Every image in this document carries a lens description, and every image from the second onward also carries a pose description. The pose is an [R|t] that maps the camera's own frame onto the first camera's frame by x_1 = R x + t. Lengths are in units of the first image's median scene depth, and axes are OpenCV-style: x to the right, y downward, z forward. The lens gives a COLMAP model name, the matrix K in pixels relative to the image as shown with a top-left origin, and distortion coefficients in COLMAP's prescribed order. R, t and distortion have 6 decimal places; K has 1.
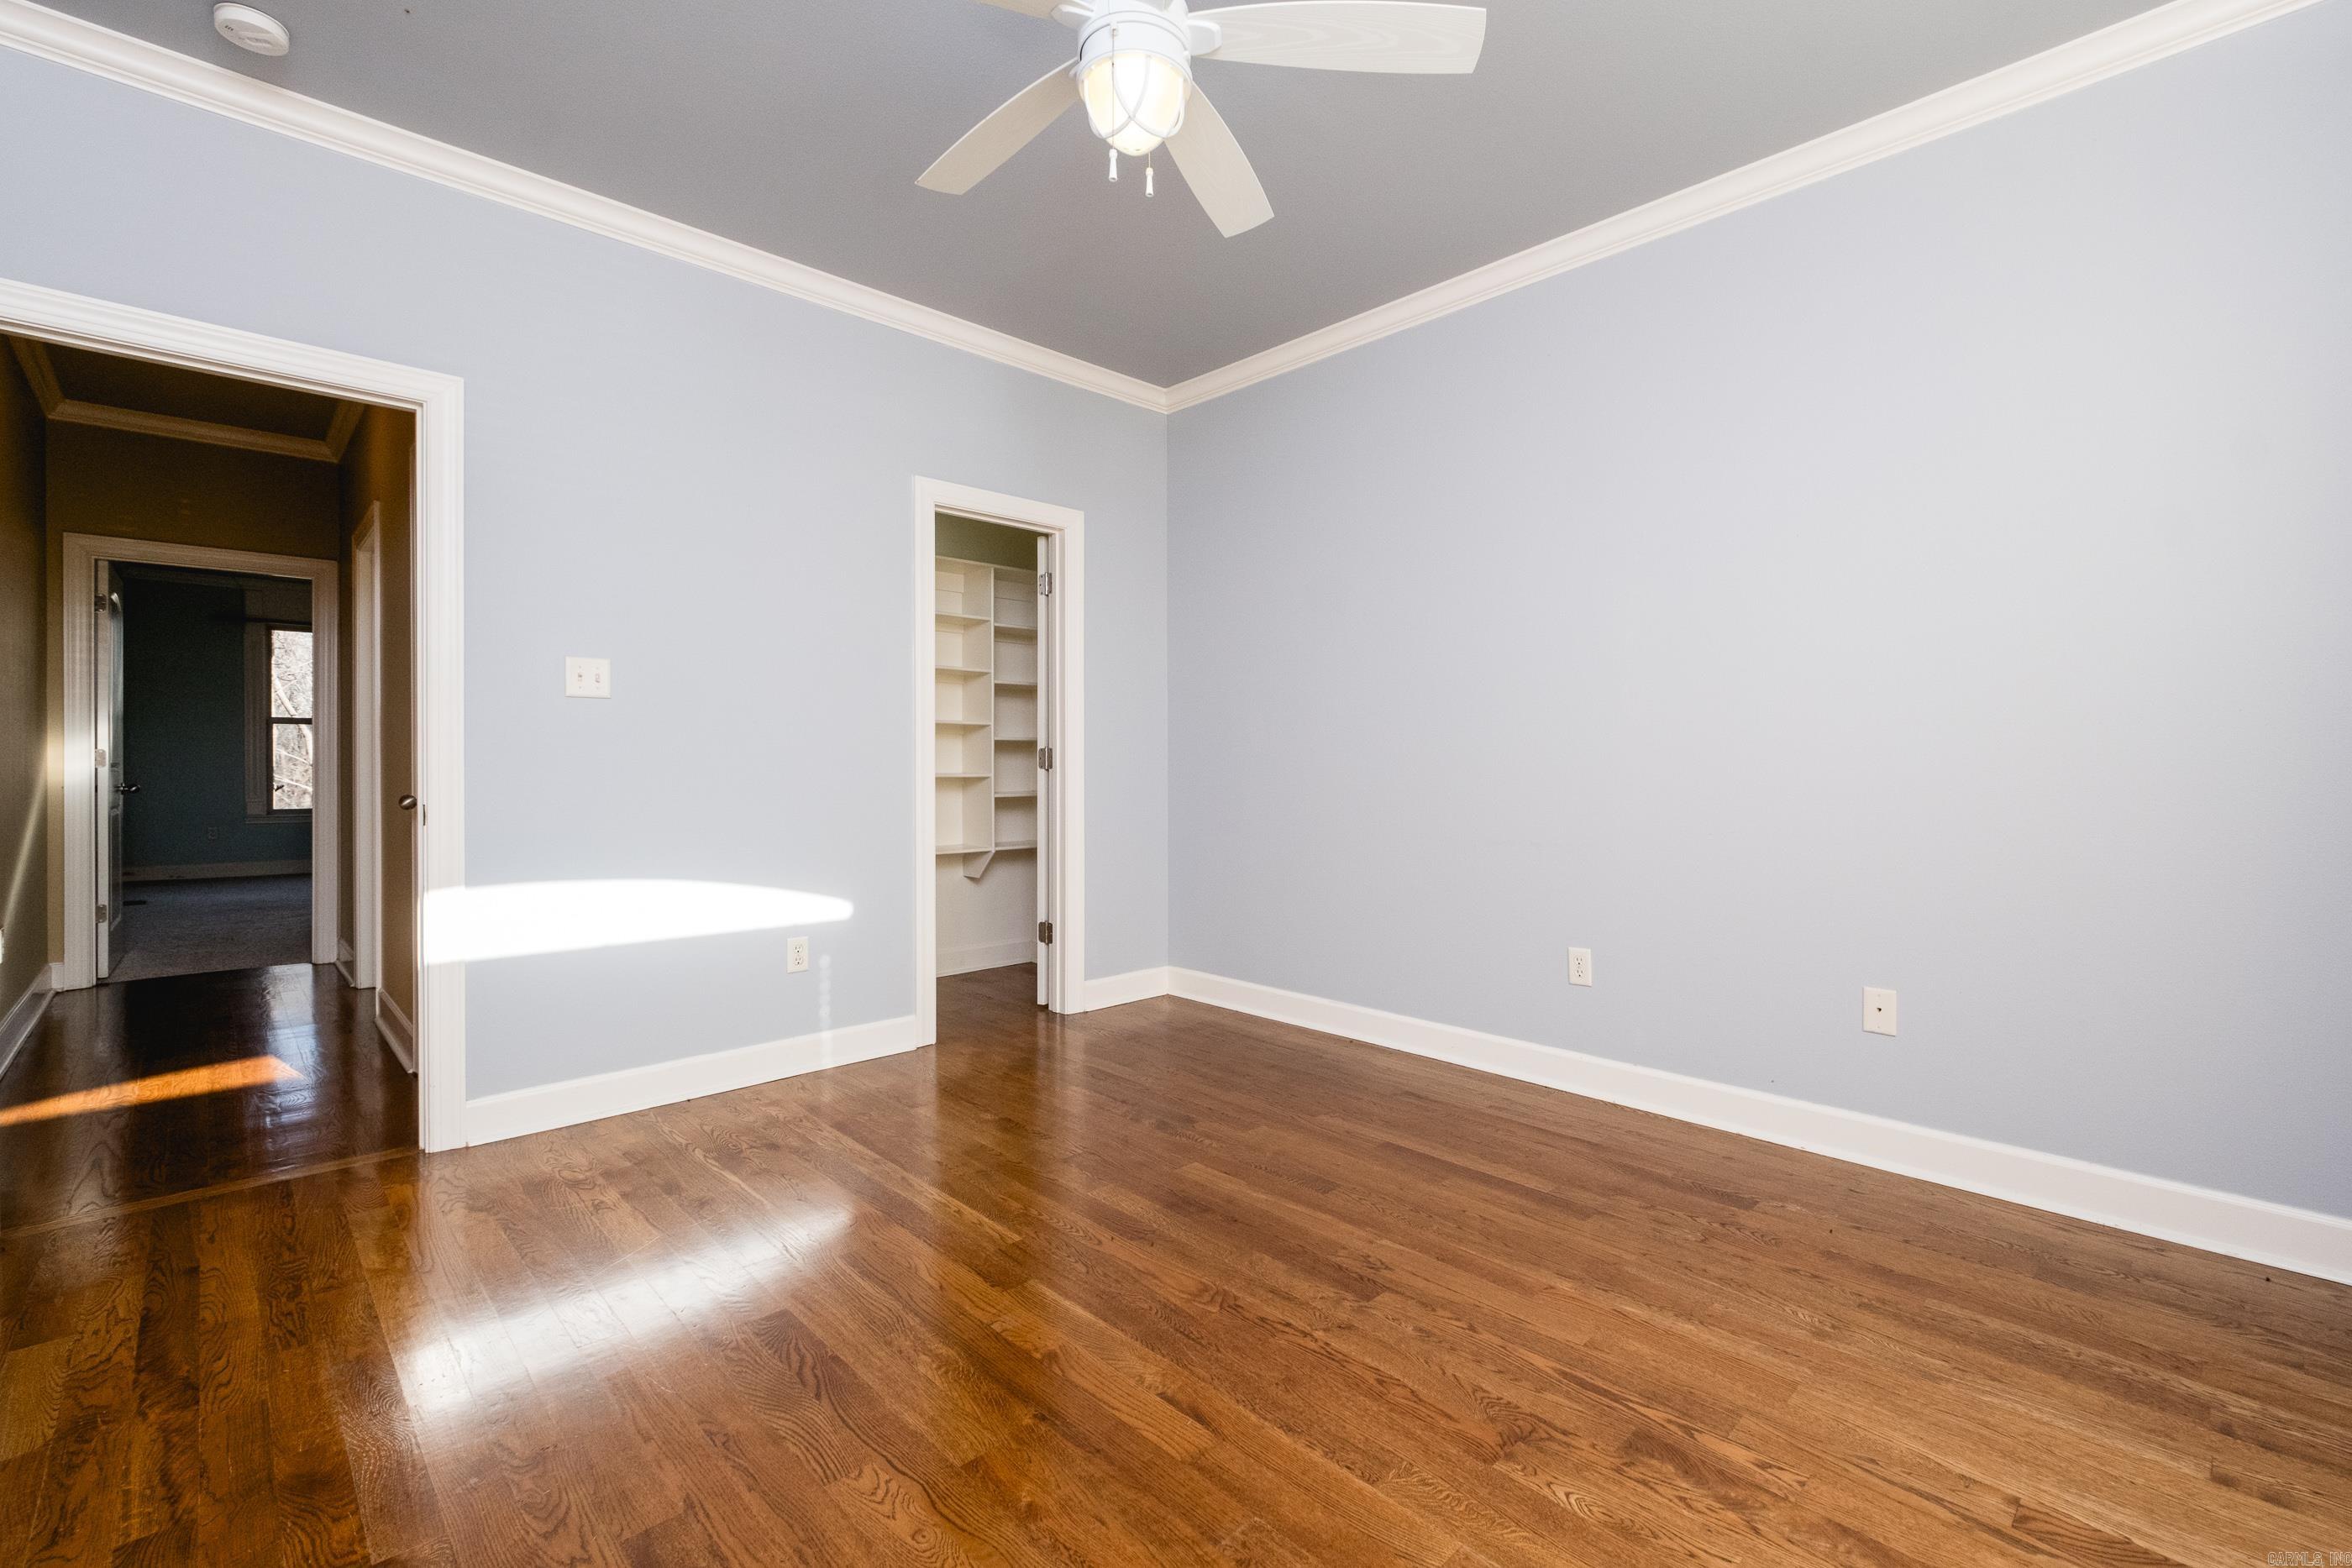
lens RADIAL K [[1031.4, 0, 1182.9], [0, 1031.4, 763.2], [0, 0, 1]] dist [0.005447, 0.000275]
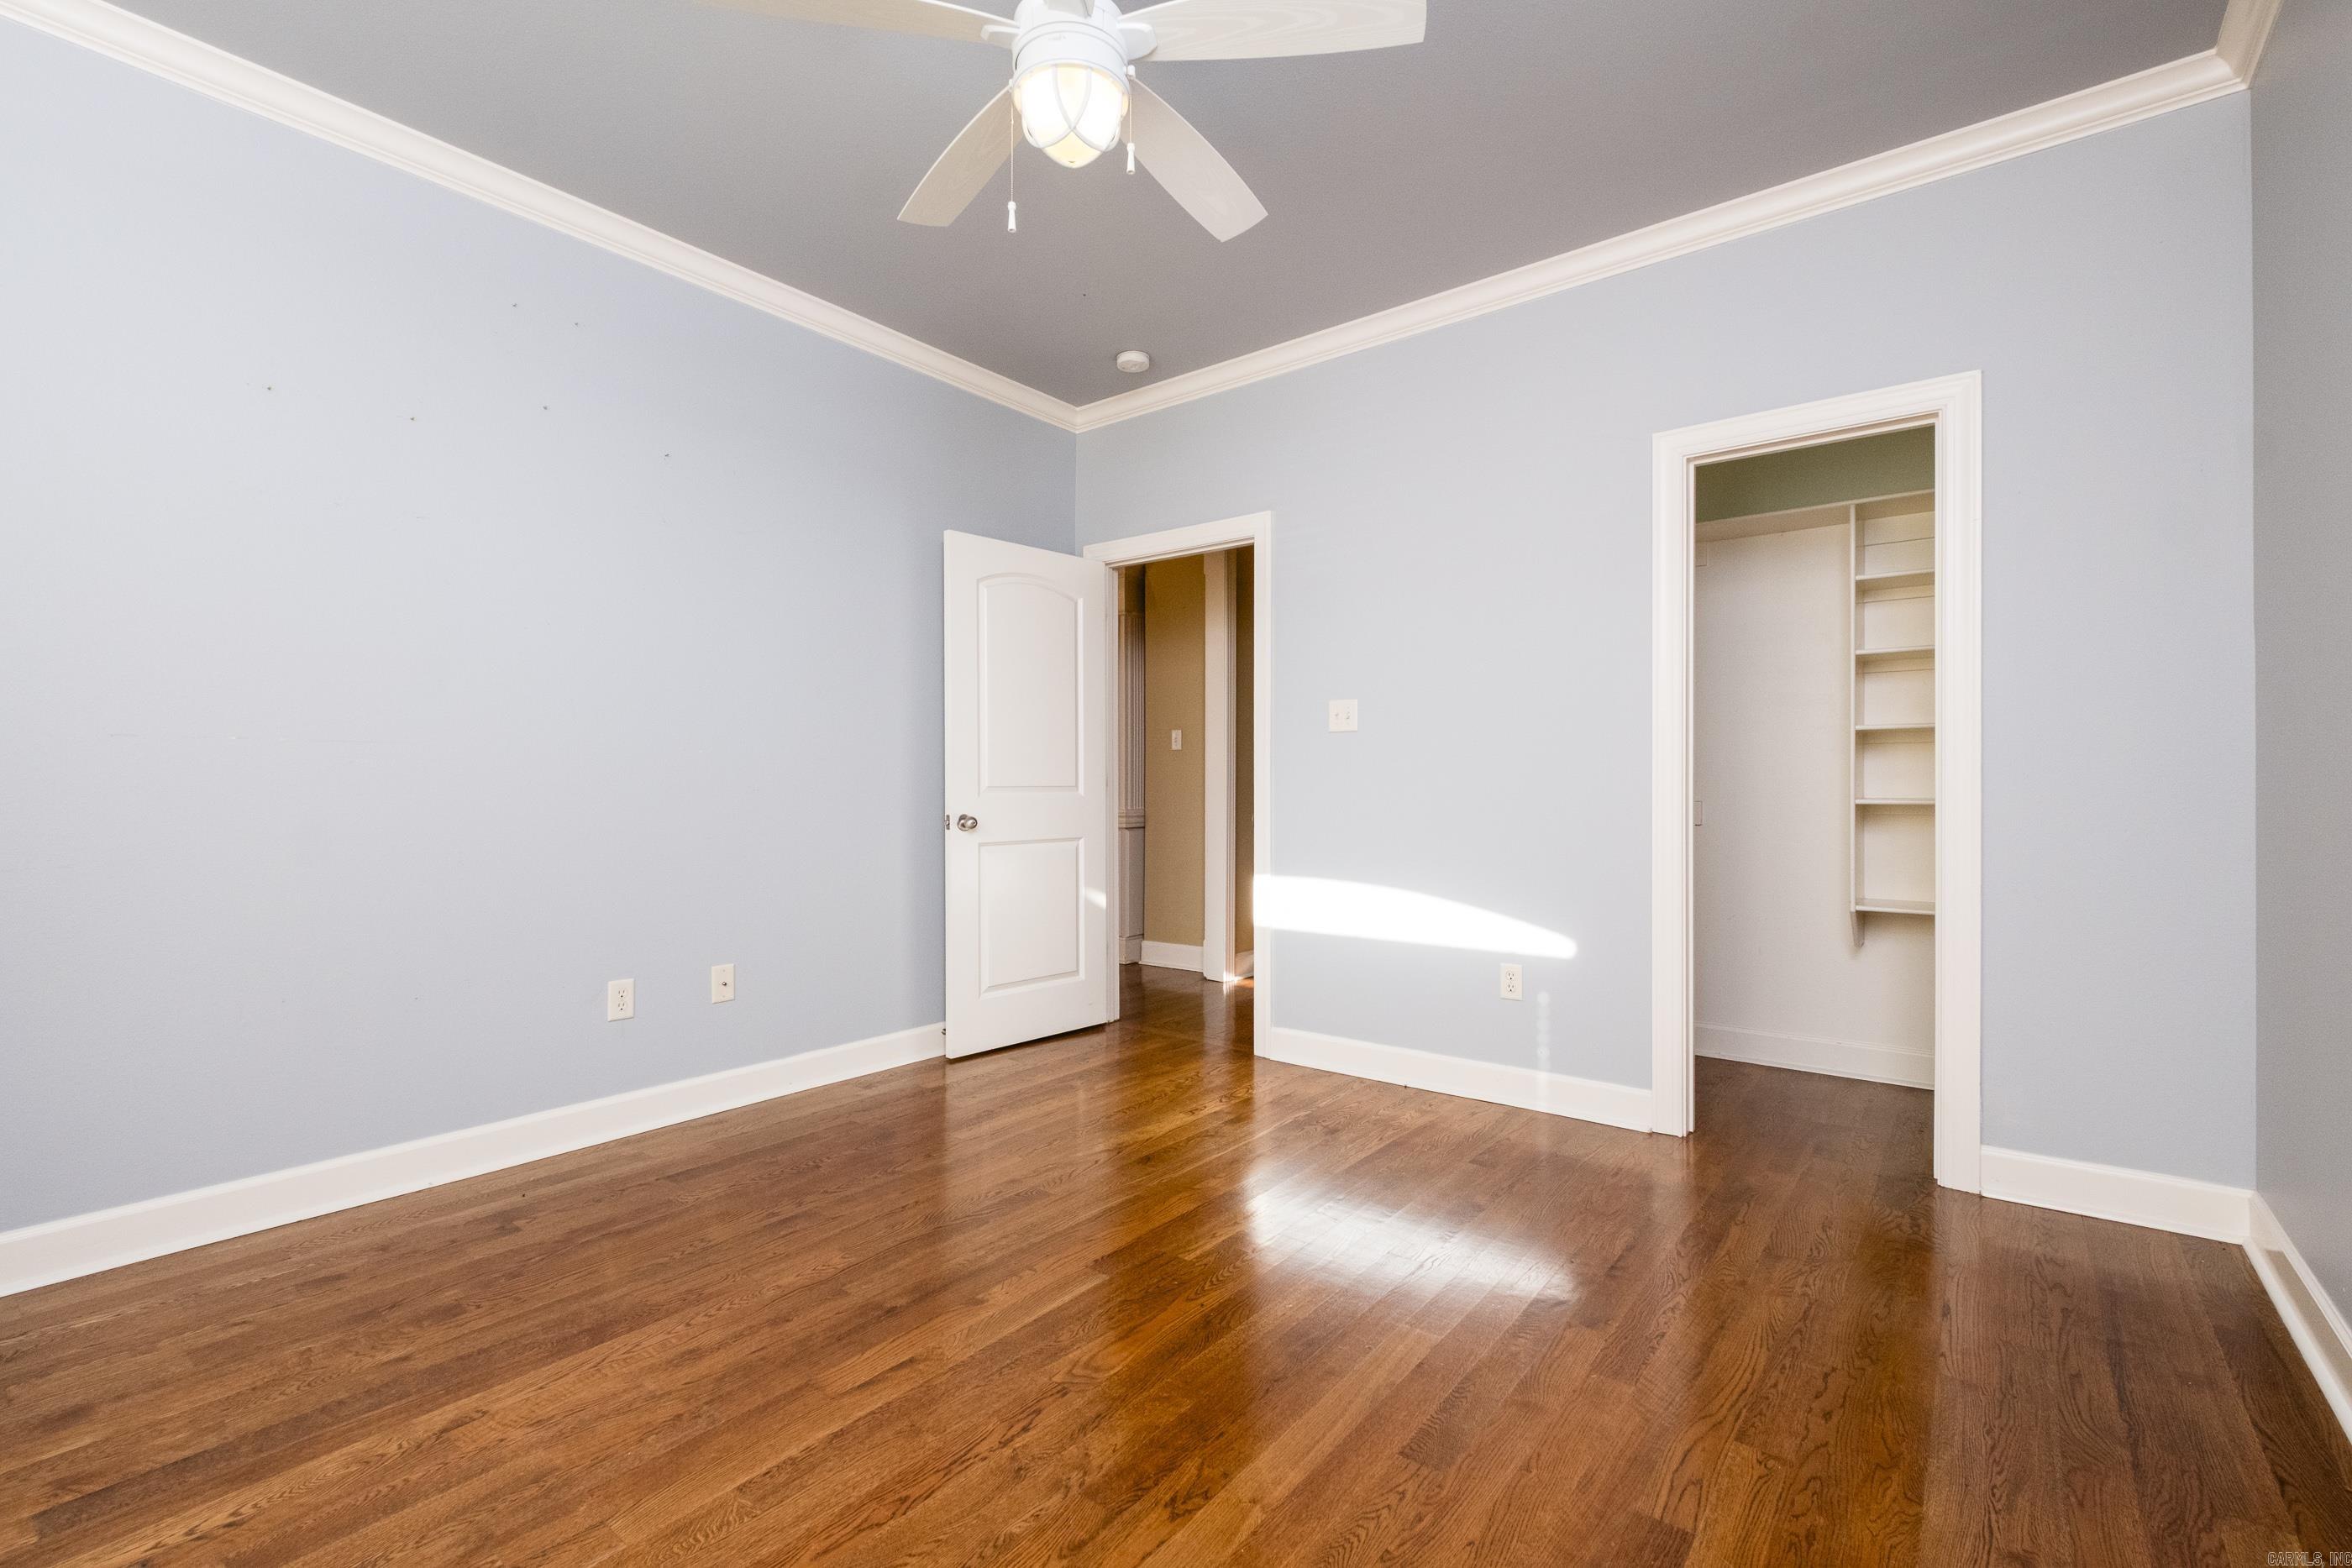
lens RADIAL K [[1031.4, 0, 1181.8], [0, 1031.4, 796.7], [0, 0, 1]] dist [0.005447, 0.000275]
pose [[0.140029, 0.015559, -0.990025, 0.601631], [0.003371, 0.999863, 0.016191, -0.006977], [0.990142, -0.005605, 0.139957, 0.616887]]
